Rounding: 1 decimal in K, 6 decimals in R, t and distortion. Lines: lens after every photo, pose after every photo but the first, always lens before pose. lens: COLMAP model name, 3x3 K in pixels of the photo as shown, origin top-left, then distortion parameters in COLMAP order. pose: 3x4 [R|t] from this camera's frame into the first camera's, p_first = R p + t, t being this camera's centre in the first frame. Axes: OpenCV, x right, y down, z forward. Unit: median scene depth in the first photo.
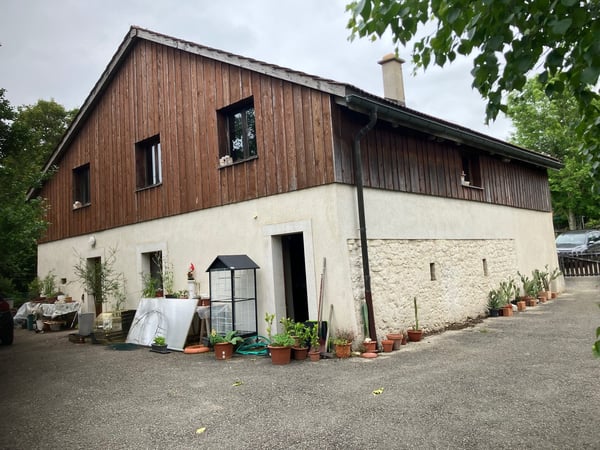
lens RADIAL K [[492.6, 0, 302.0], [0, 492.6, 223.9], [0, 0, 1]] dist [0.048525, -0.001132]
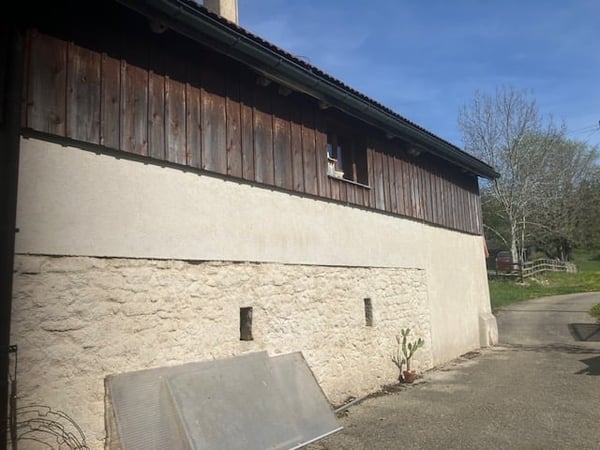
lens RADIAL K [[492.6, 0, 298.0], [0, 492.6, 225.1], [0, 0, 1]] dist [0.048525, -0.001132]
pose [[0.996324, 0.035564, 0.077930, 0.249691], [-0.031406, 0.998050, -0.053940, 0.016313], [-0.079697, 0.051294, 0.995499, 0.420707]]
